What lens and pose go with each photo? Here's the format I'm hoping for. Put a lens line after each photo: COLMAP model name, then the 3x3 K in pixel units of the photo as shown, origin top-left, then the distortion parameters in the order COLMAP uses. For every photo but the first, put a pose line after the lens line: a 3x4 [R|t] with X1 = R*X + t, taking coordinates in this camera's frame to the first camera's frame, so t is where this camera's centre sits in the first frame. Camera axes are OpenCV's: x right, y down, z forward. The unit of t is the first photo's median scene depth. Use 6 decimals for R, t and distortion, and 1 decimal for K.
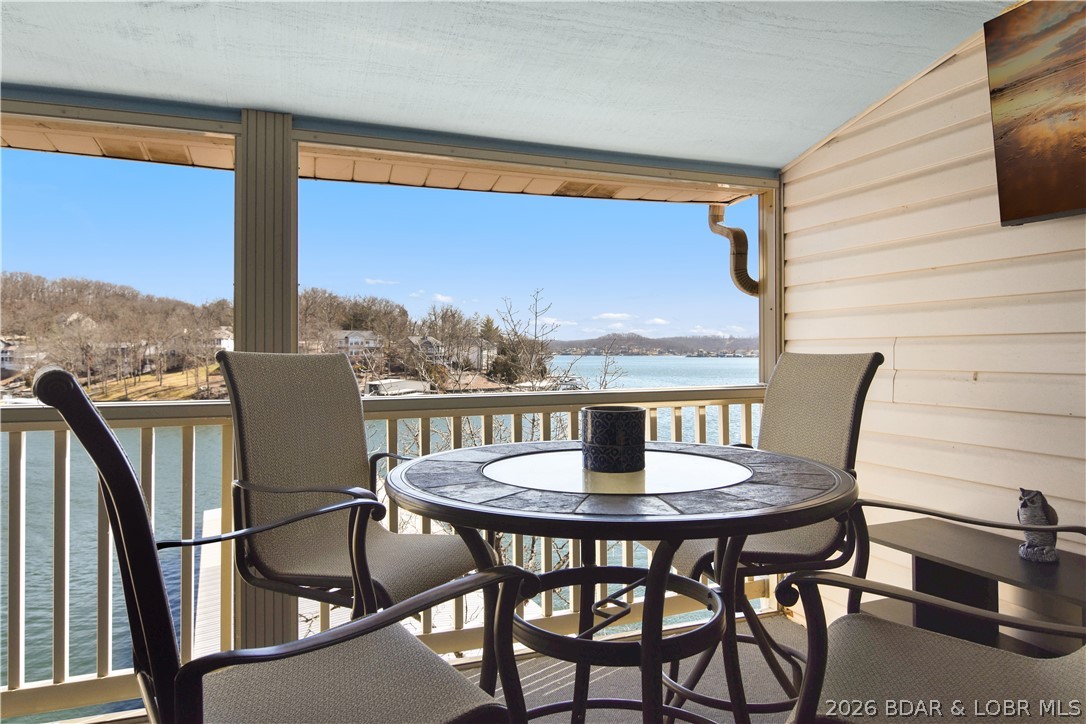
lens RADIAL K [[690.2, 0, 544.4], [0, 690.2, 349.4], [0, 0, 1]] dist [-0.004441, -0.000351]
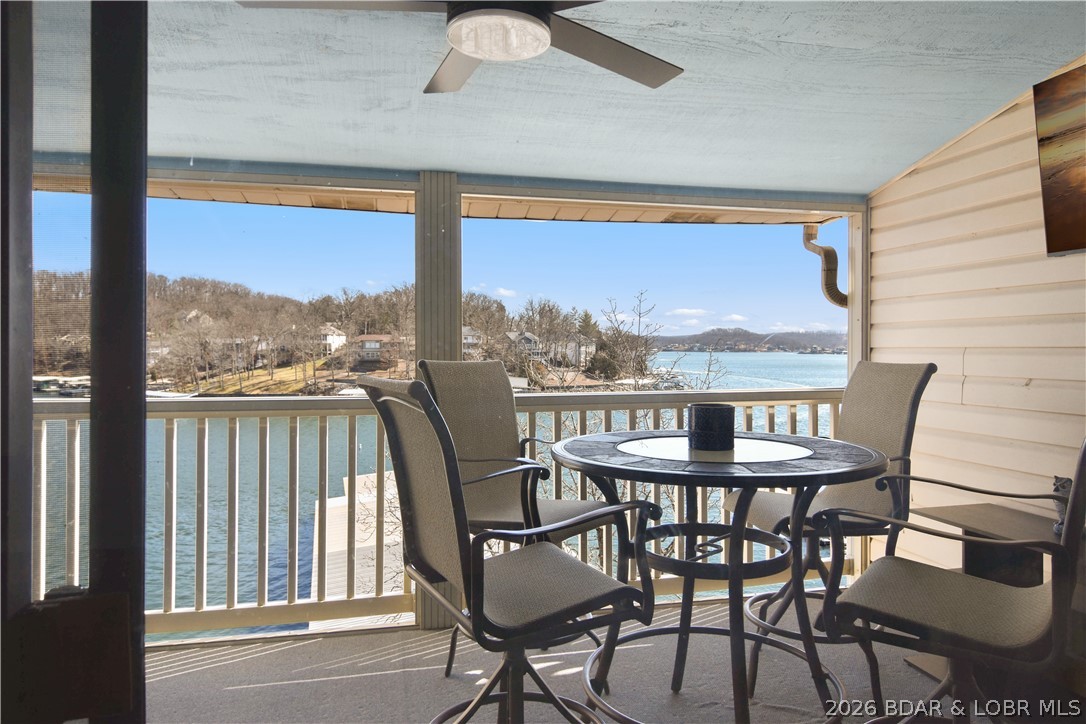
lens RADIAL K [[715.7, 0, 541.3], [0, 715.7, 353.9], [0, 0, 1]] dist [-0.007086, -0.004541]
pose [[0.989753, 0.003236, -0.142751, -0.016490], [-0.001462, 0.999920, 0.012532, -0.017560], [0.142781, -0.012195, 0.989679, -0.235876]]
